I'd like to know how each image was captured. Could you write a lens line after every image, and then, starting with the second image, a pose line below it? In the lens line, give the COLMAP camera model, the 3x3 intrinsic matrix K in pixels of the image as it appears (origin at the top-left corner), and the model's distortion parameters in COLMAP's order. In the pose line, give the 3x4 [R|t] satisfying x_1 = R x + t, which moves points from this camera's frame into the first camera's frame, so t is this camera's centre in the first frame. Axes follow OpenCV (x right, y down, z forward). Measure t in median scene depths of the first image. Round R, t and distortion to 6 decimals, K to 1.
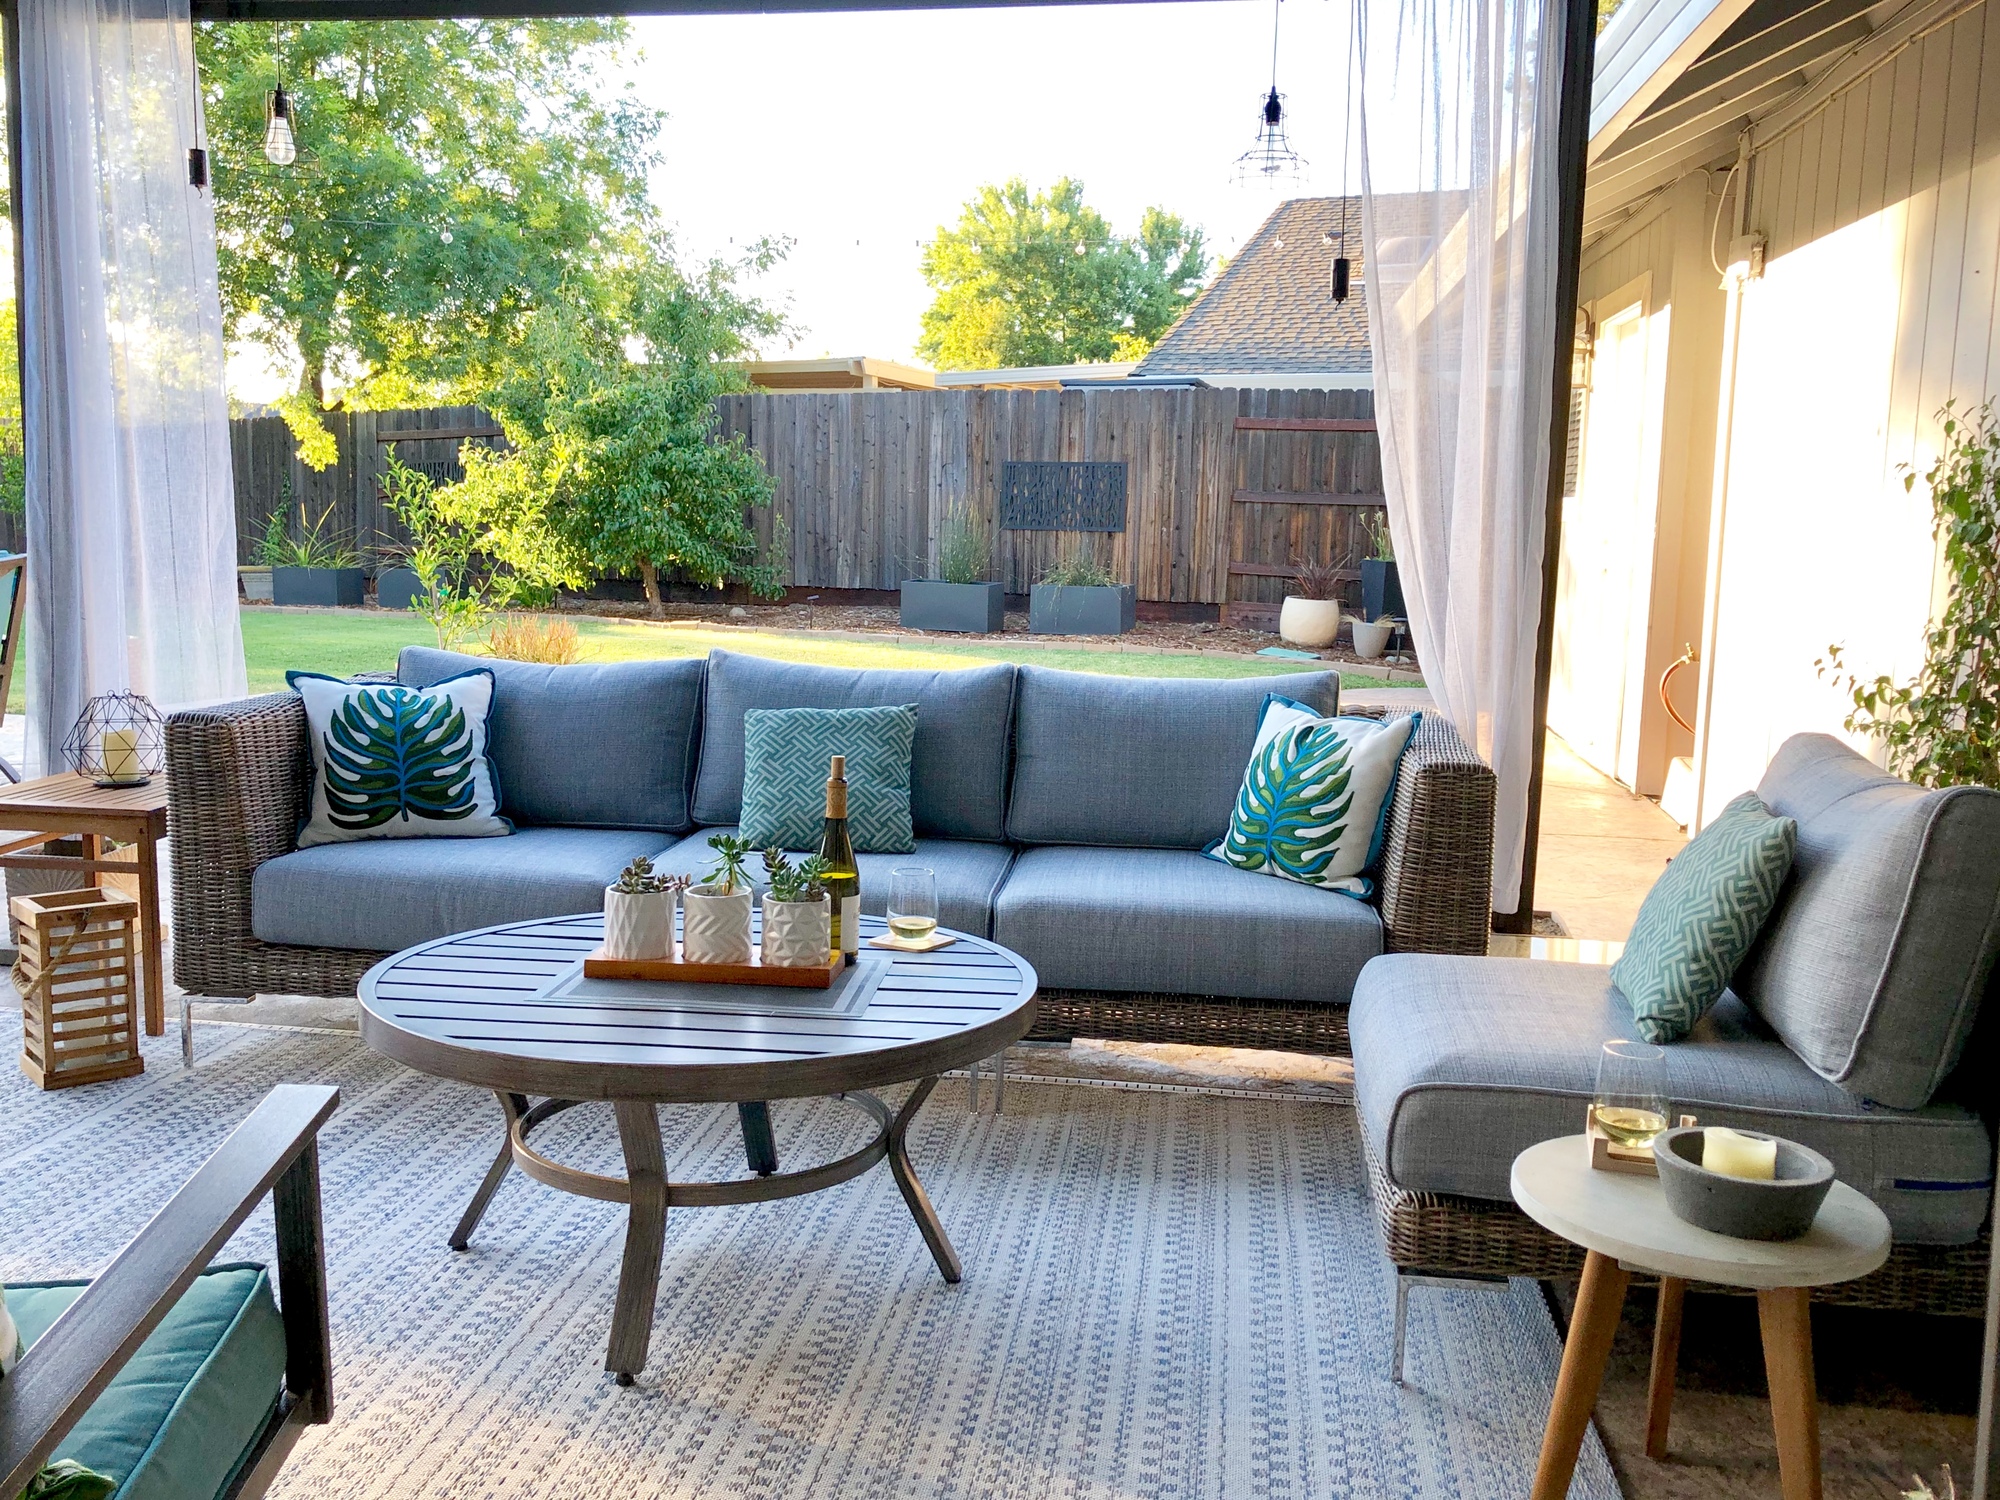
lens RADIAL K [[1773.9, 0, 1000.0], [0, 1773.9, 750.0], [0, 0, 1]] dist [0.046870, 0.001253]
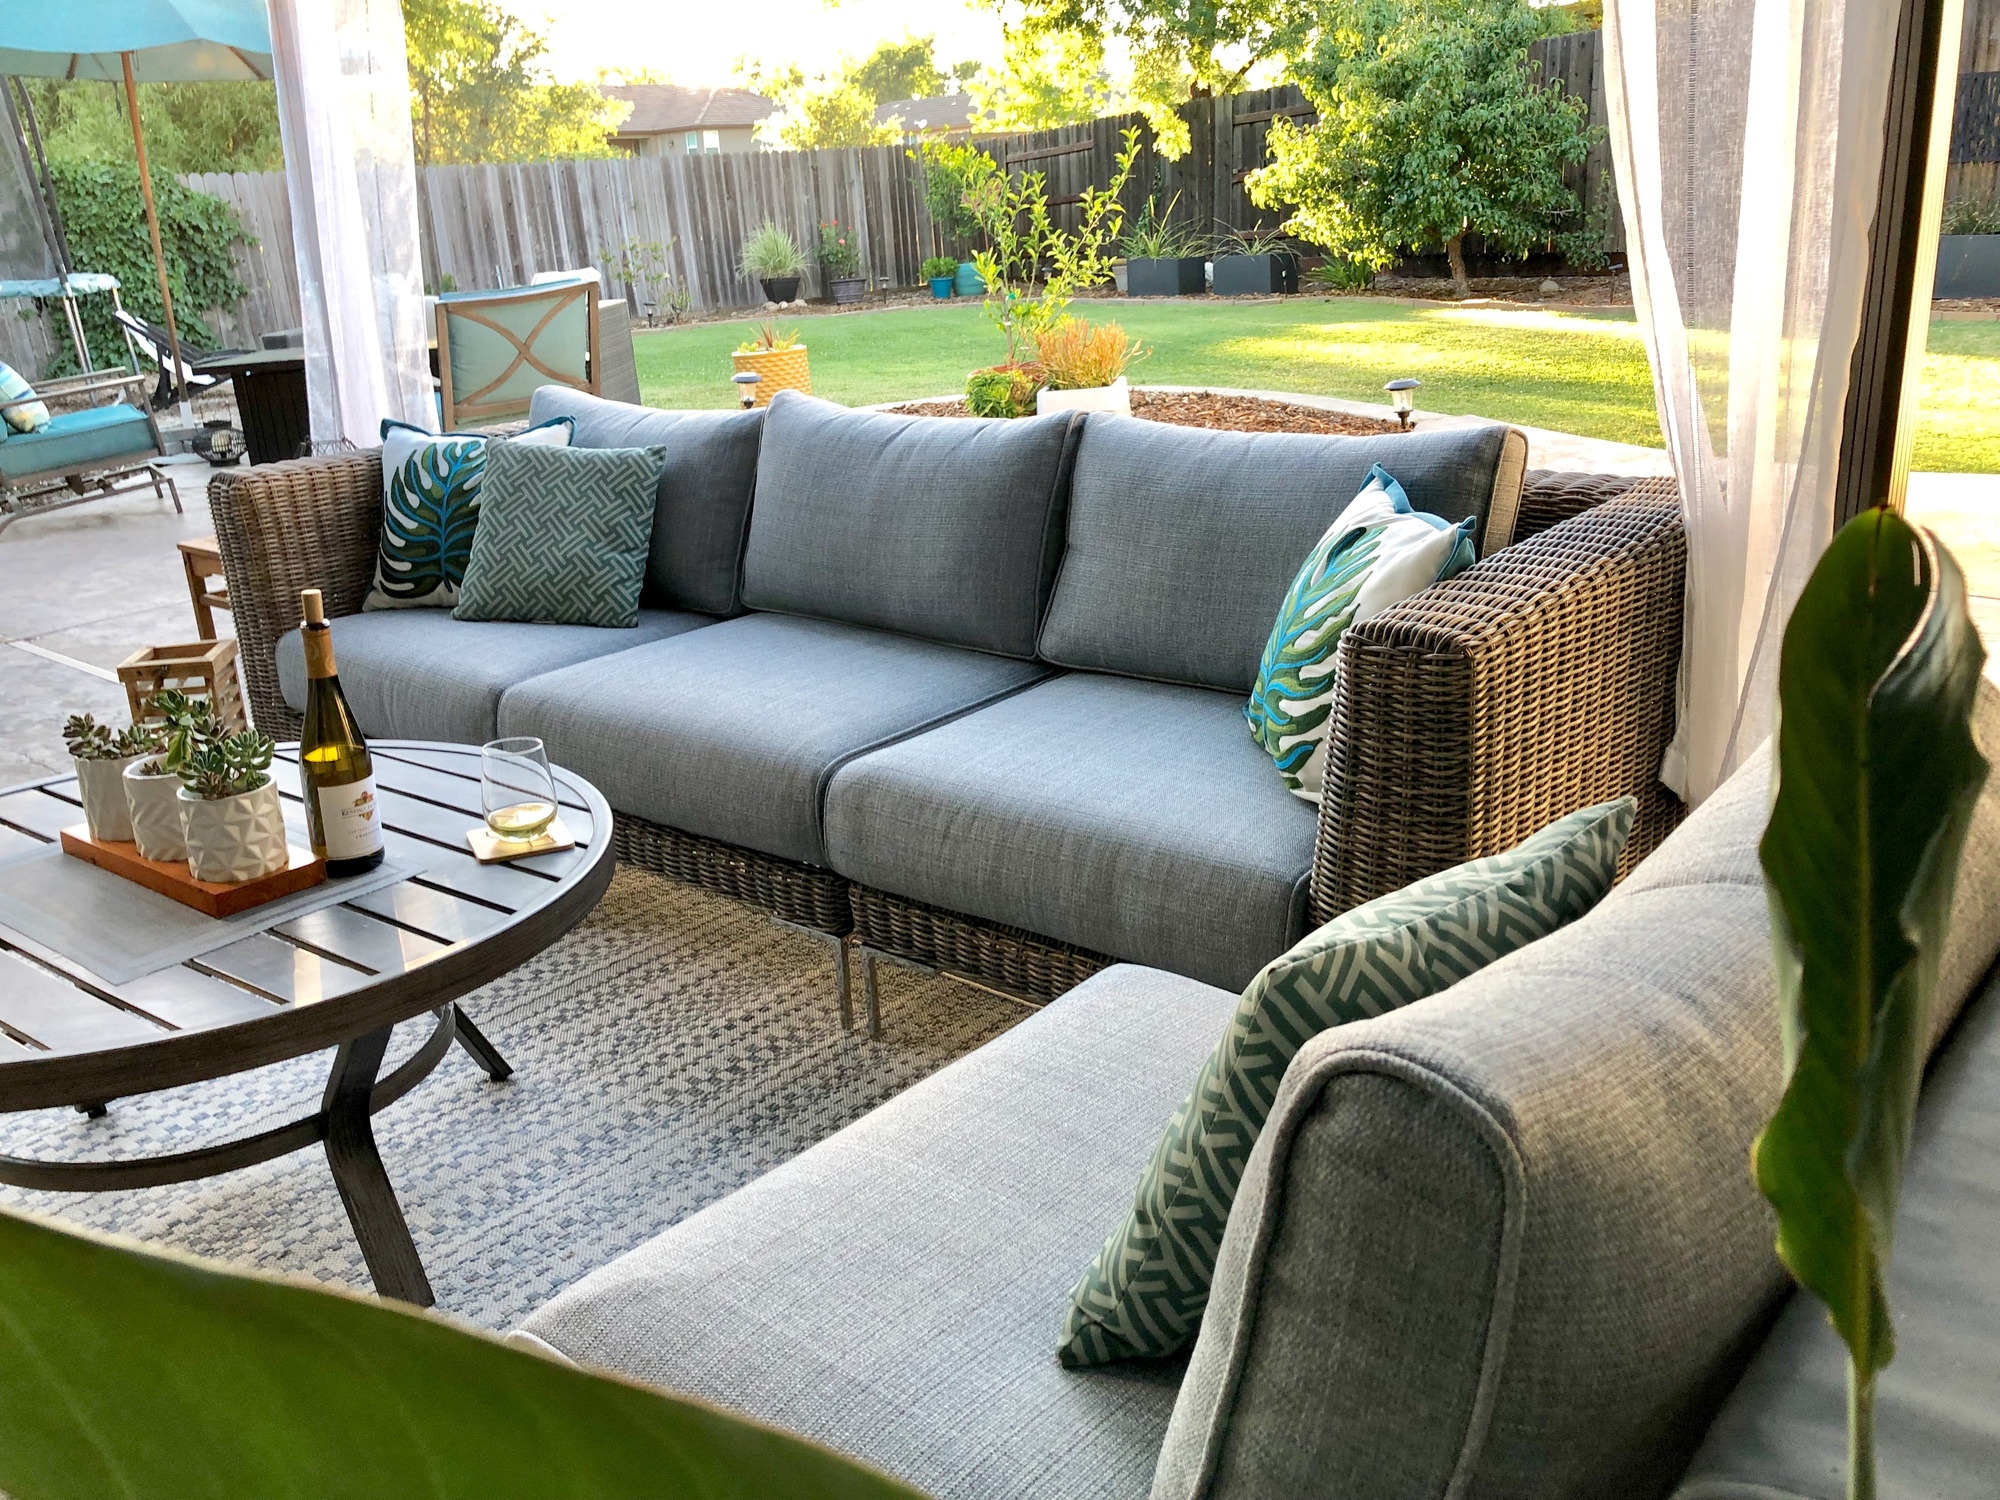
lens RADIAL K [[1652.1, 0, 1000.0], [0, 1652.1, 750.0], [0, 0, 1]] dist [0.008500, 0.001416]
pose [[0.847556, 0.105270, -0.520160, 0.090077], [-0.000510, 0.980291, 0.197560, -0.012247], [0.530705, -0.167178, 0.830905, 0.106738]]
